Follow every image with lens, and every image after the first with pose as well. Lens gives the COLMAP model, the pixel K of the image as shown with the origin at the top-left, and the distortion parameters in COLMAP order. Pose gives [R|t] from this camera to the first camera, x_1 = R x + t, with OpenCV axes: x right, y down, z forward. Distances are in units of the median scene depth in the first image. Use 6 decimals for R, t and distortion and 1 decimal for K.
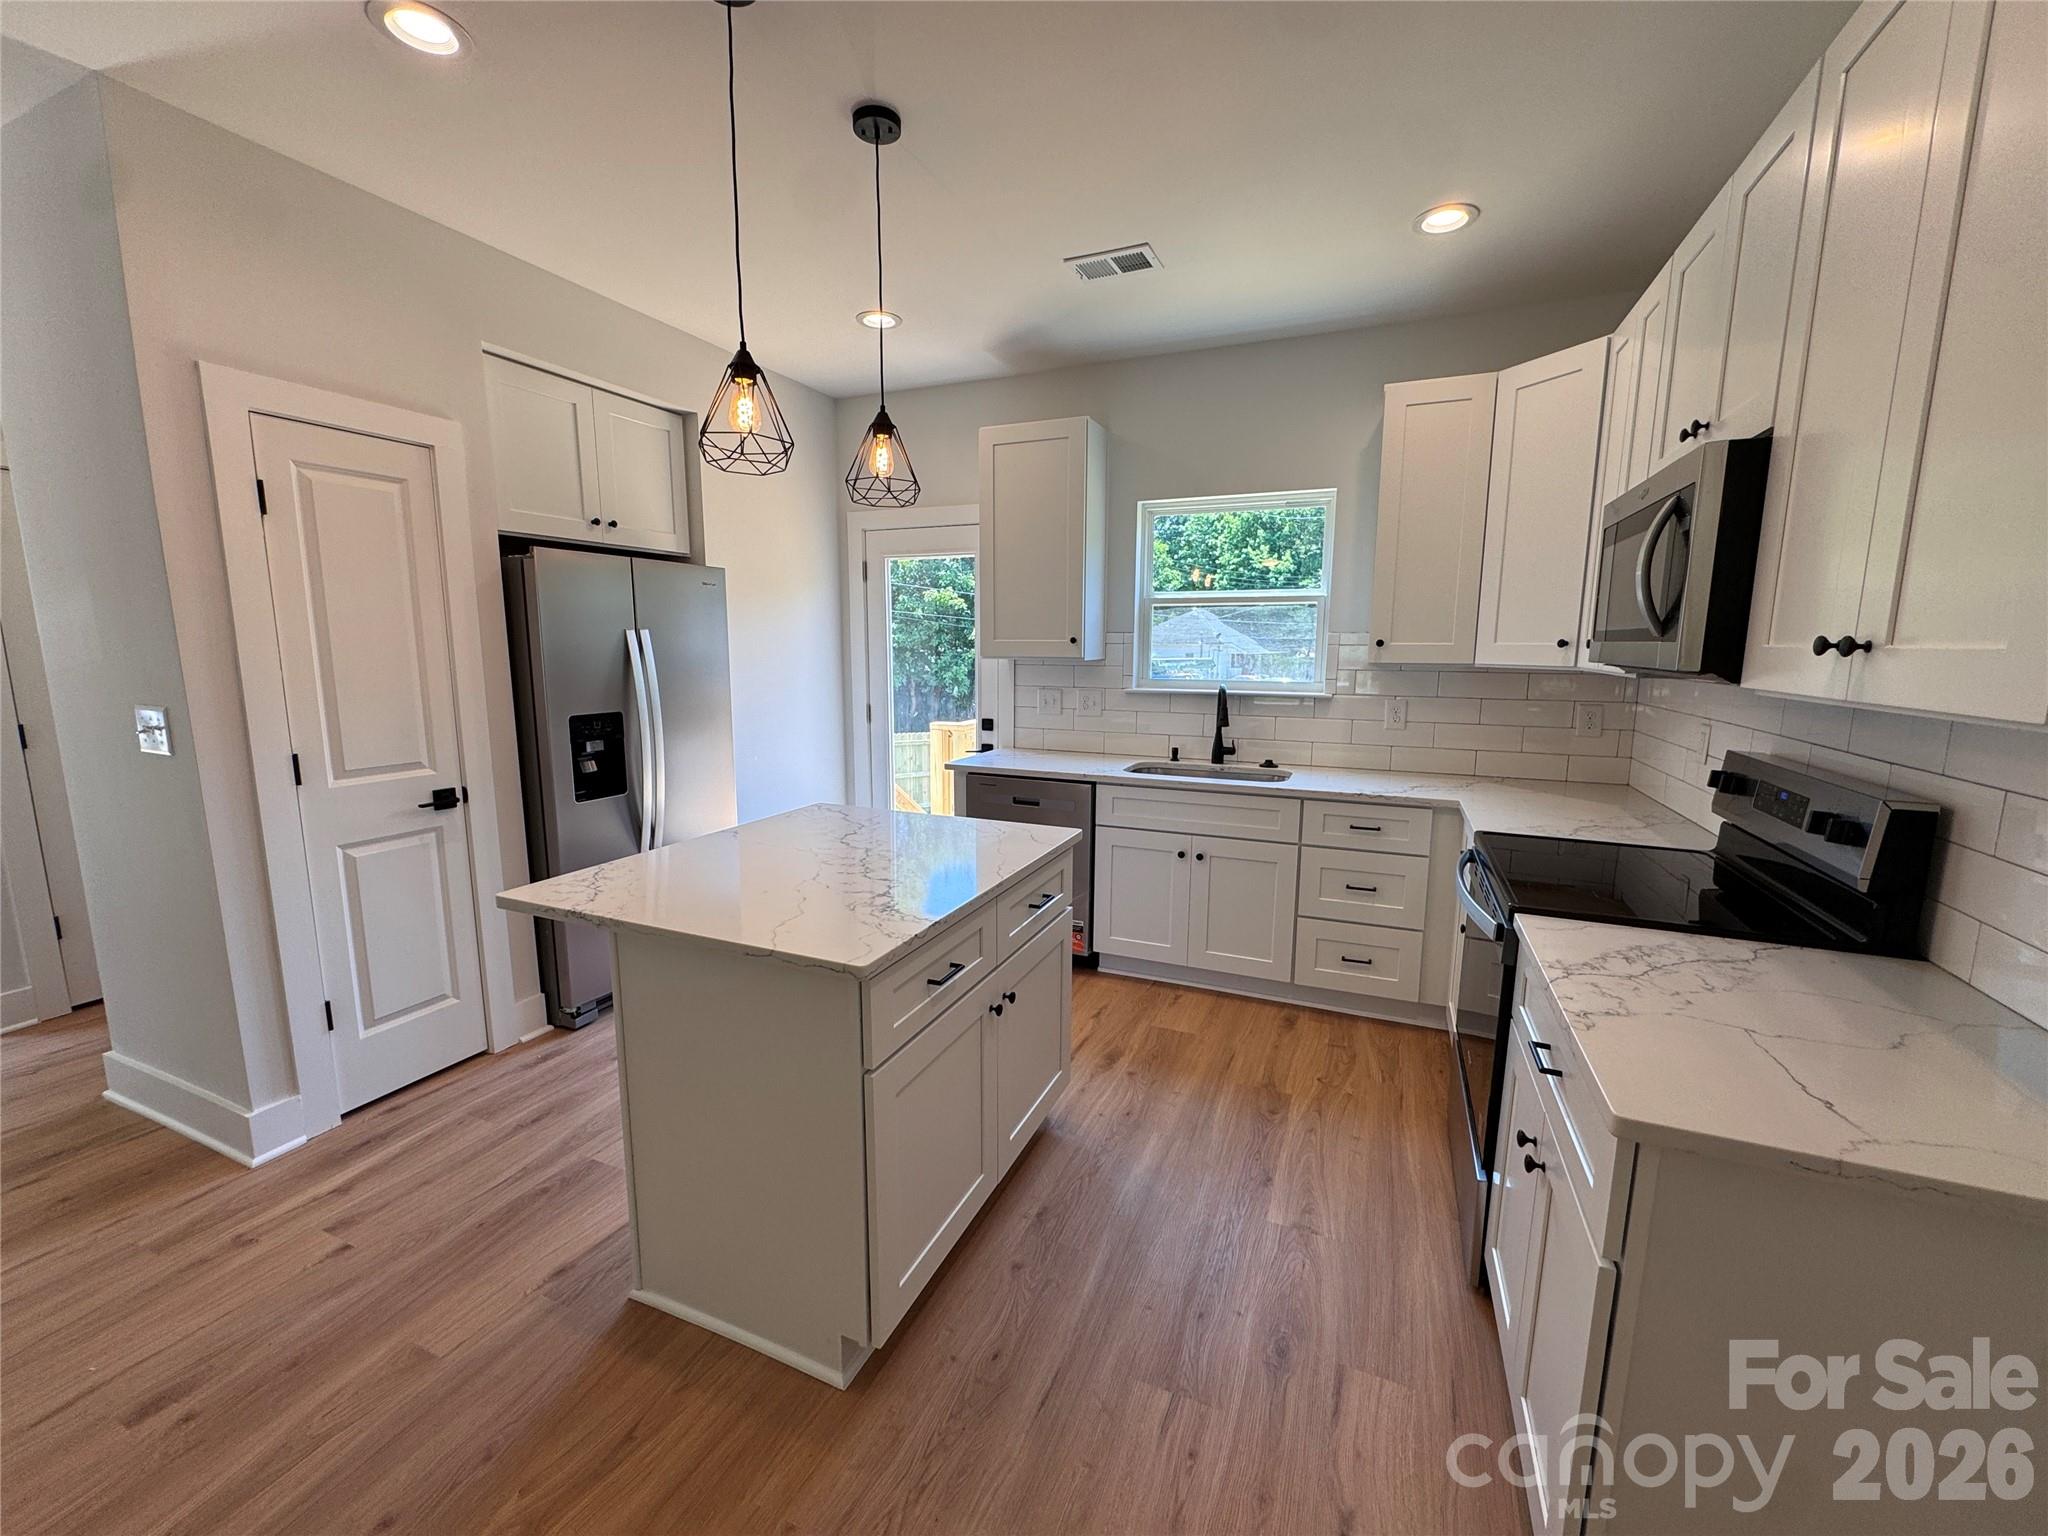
lens RADIAL K [[817.3, 0, 1022.9], [0, 817.3, 763.5], [0, 0, 1]] dist [-0.003522, 0.000390]
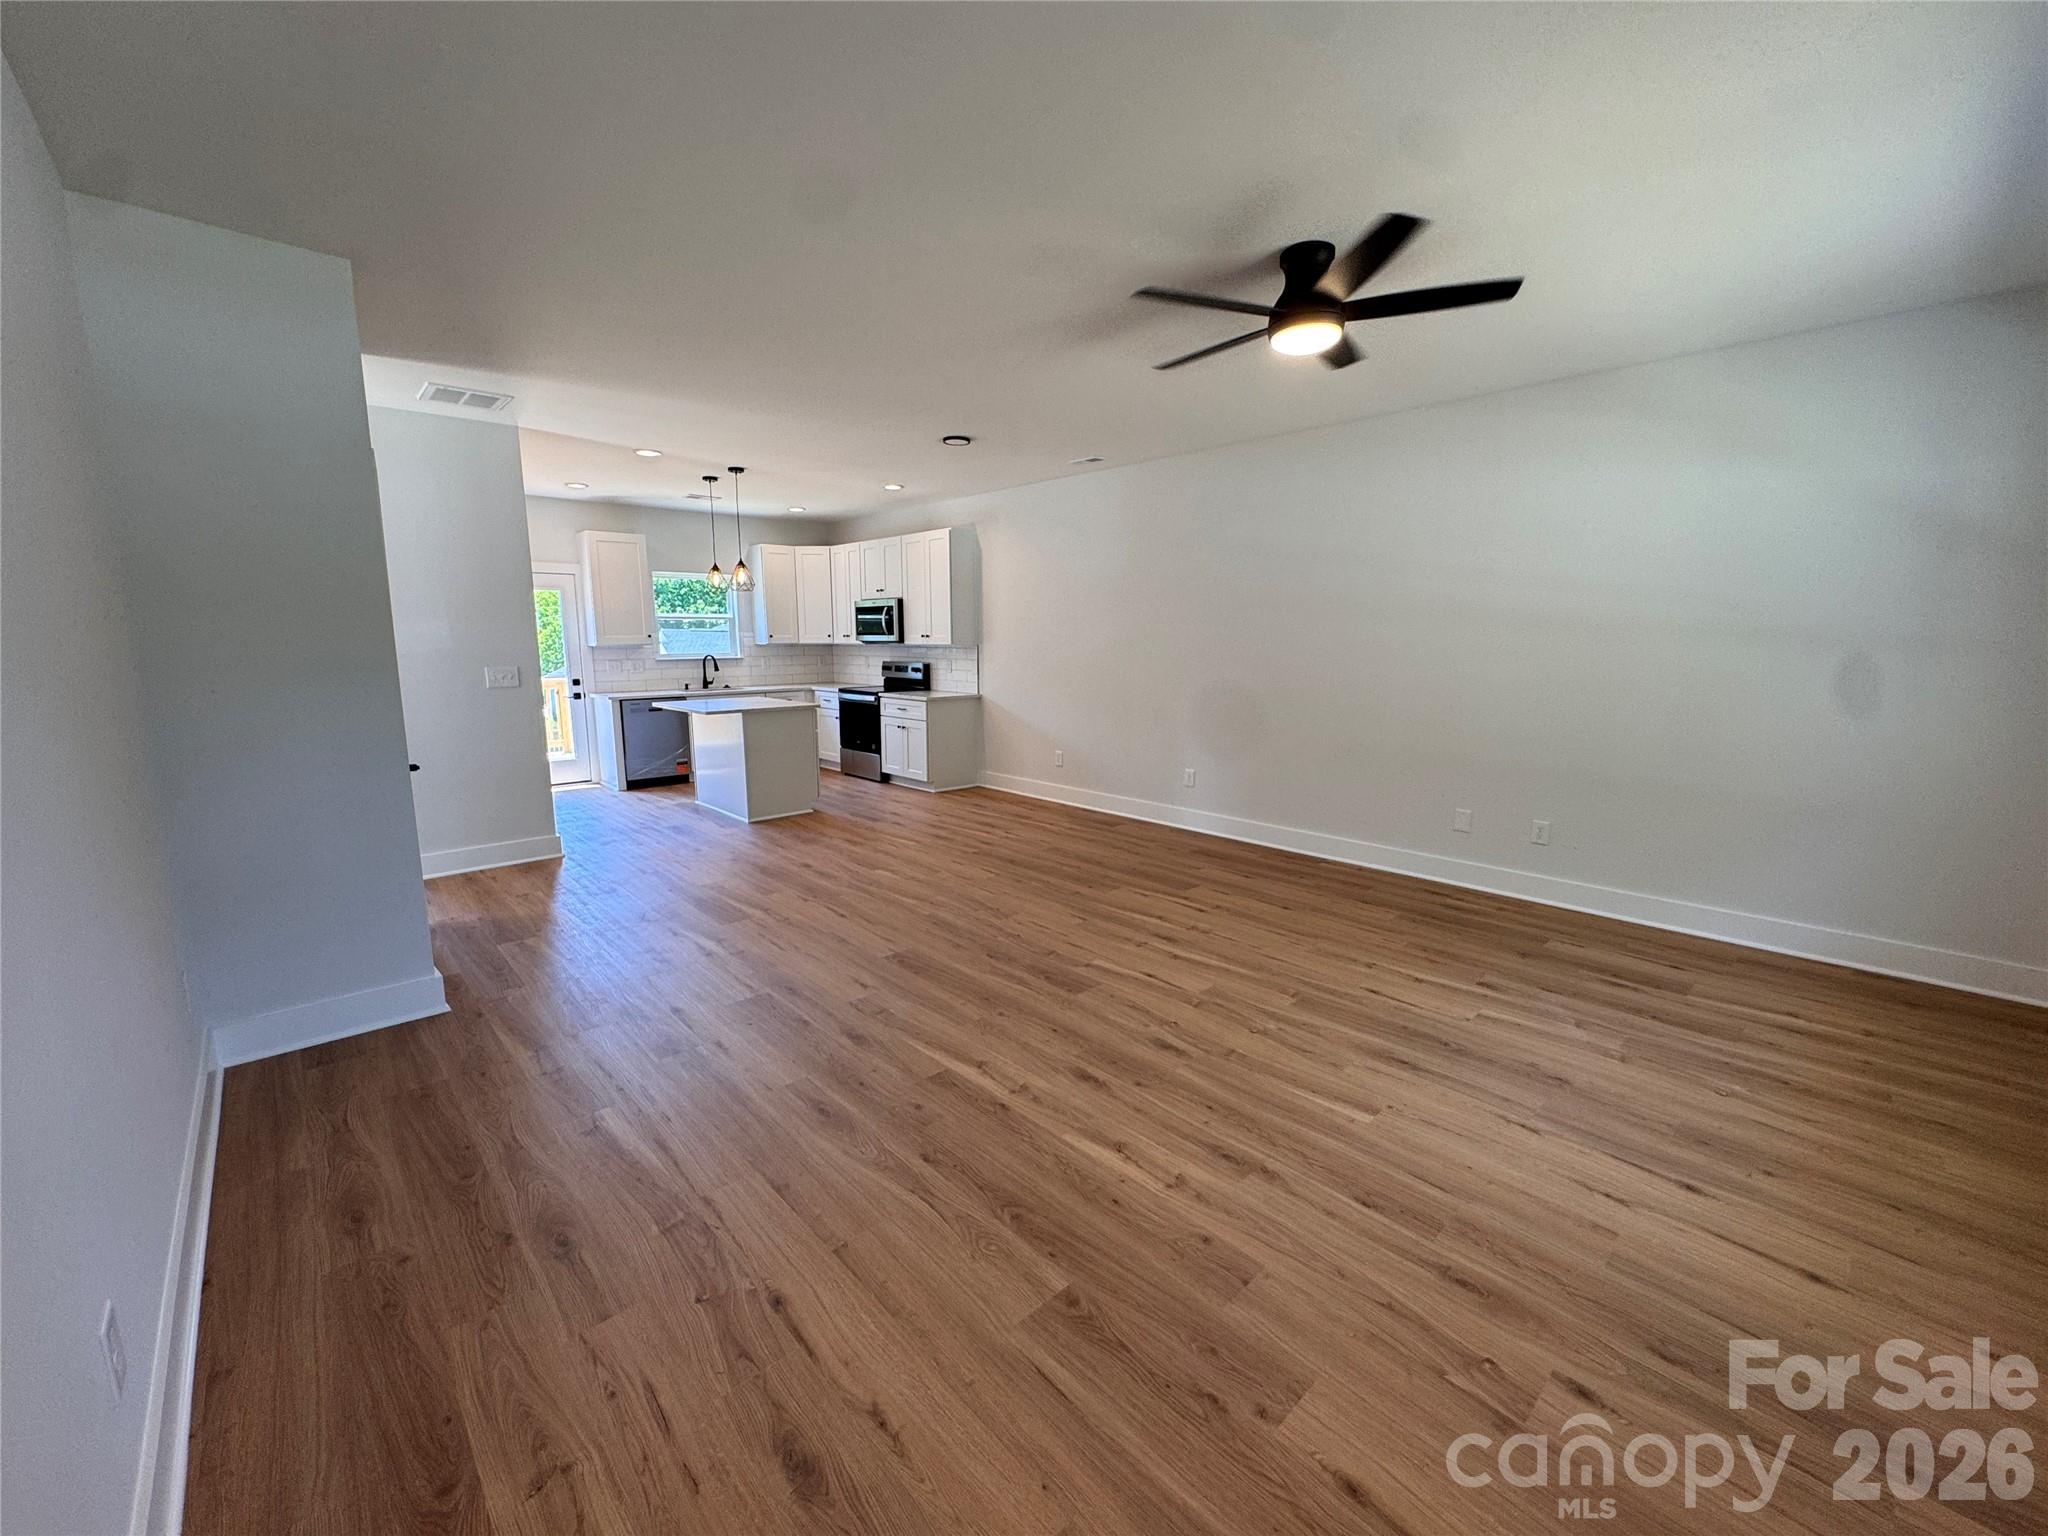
lens RADIAL K [[817.3, 0, 1016.9], [0, 817.3, 767.9], [0, 0, 1]] dist [-0.003522, 0.000390]
pose [[0.404274, -0.154726, 0.901456, -1.673701], [0.139918, 0.984449, 0.106222, 0.107839], [-0.903872, 0.083187, 0.419636, -0.824124]]
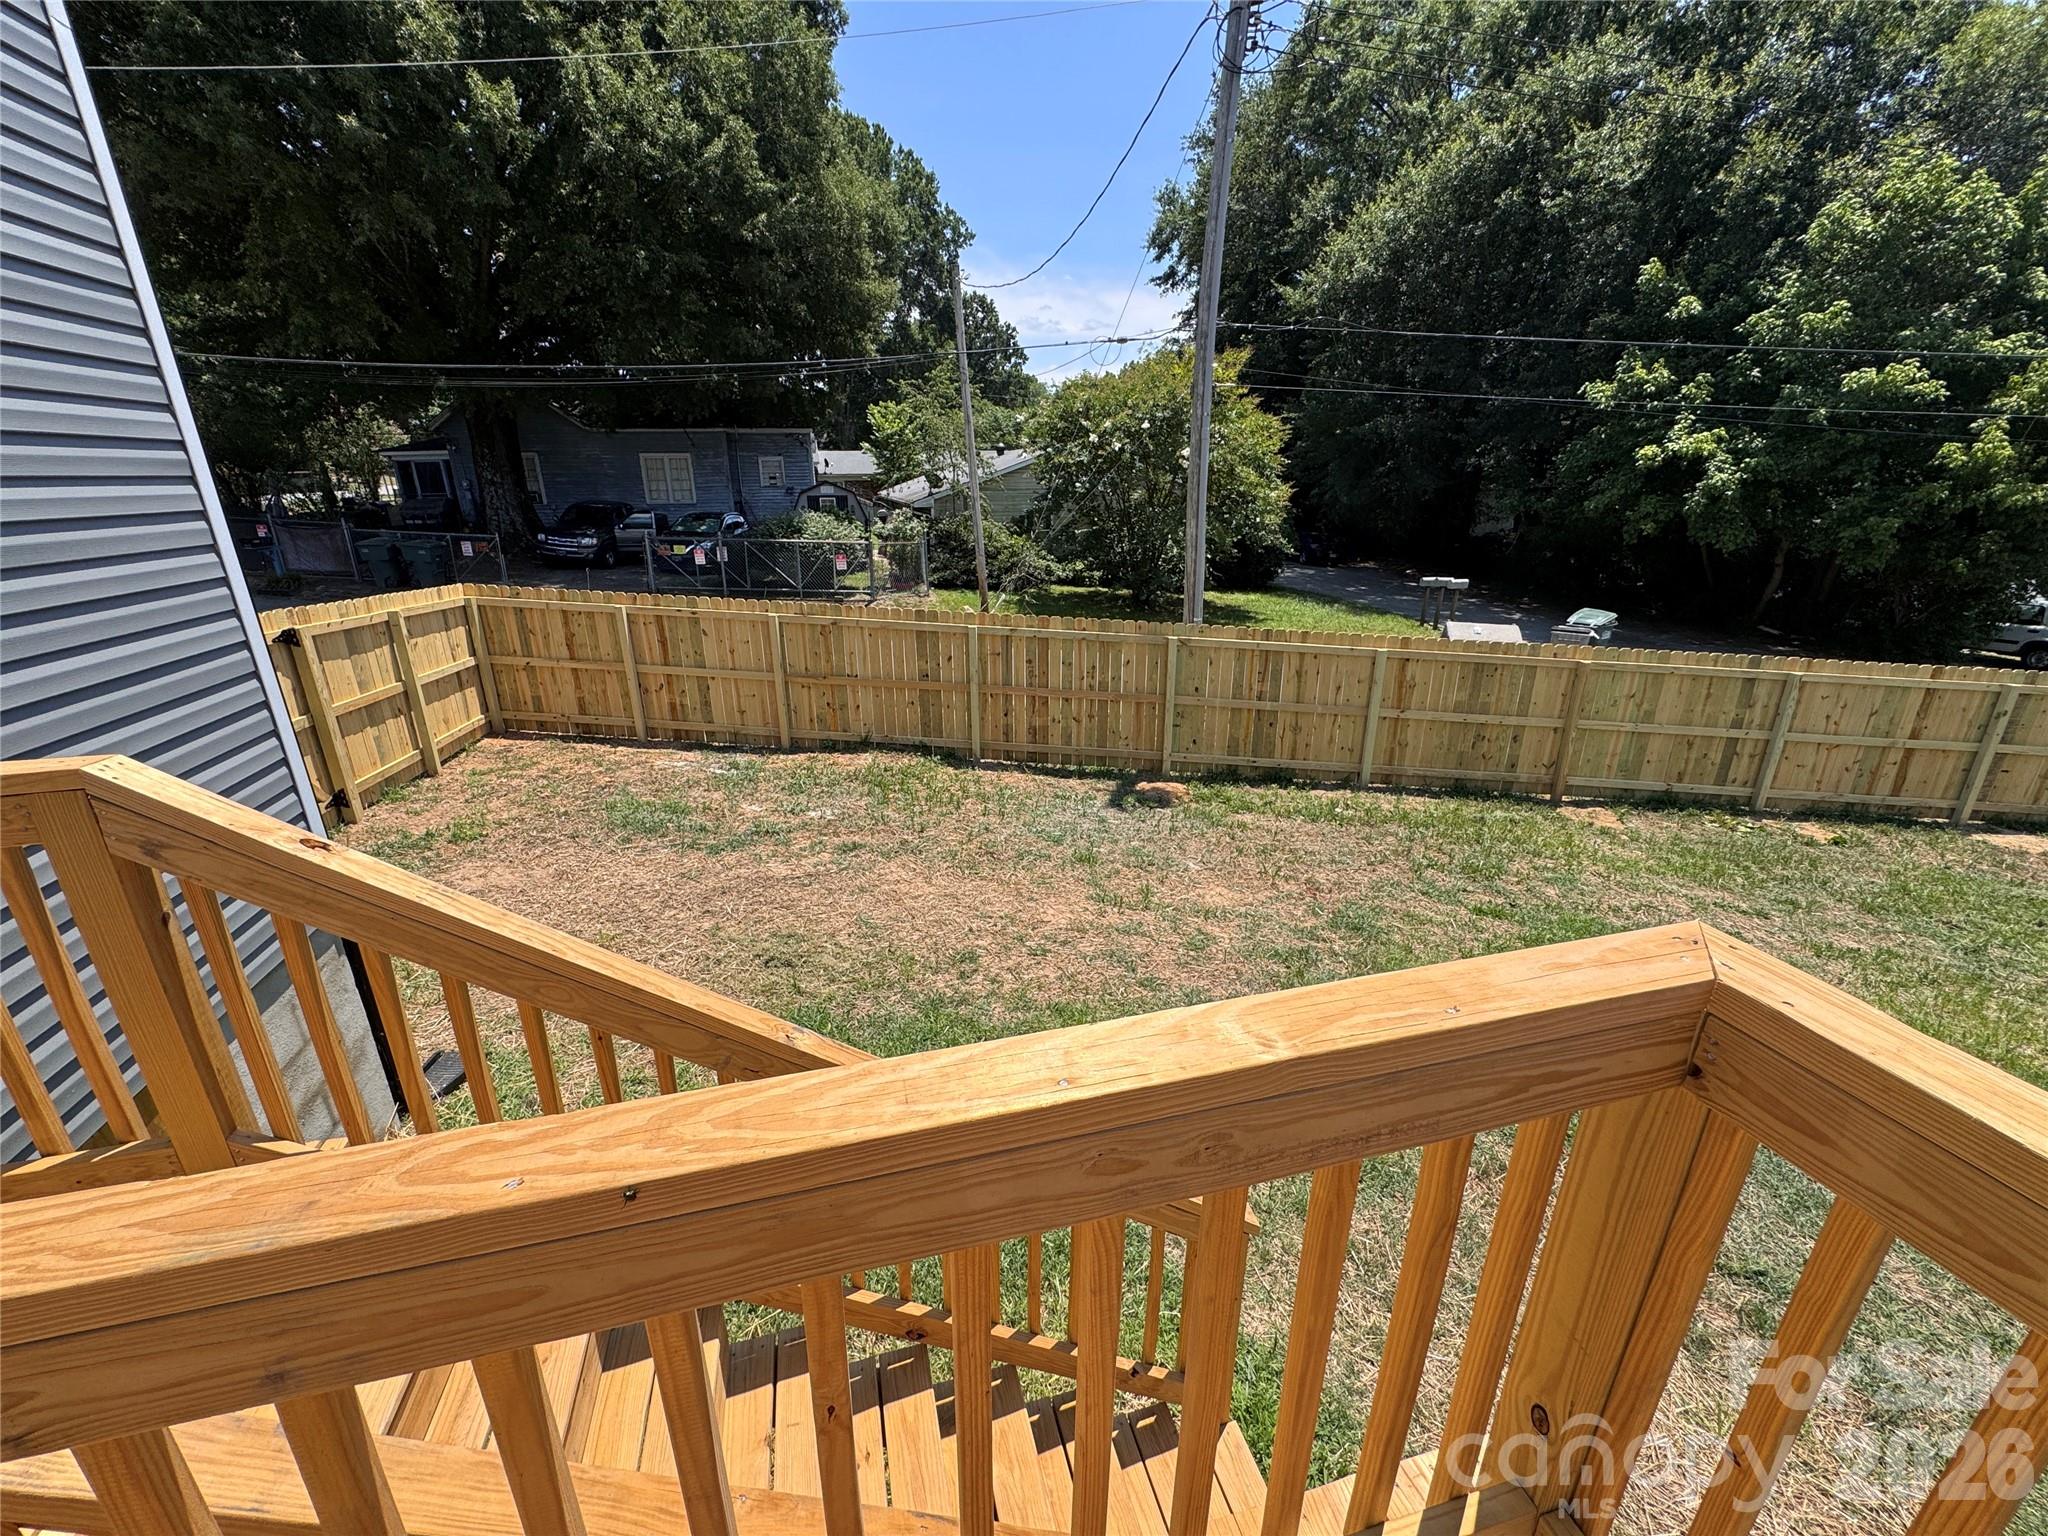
lens RADIAL K [[817.3, 0, 1021.0], [0, 817.3, 765.0], [0, 0, 1]] dist [-0.003522, 0.000390]
pose [[0.607945, 0.252009, -0.752924, 0.169039], [-0.105237, 0.965501, 0.238186, -0.247588], [0.786974, -0.065568, 0.613492, 1.822352]]
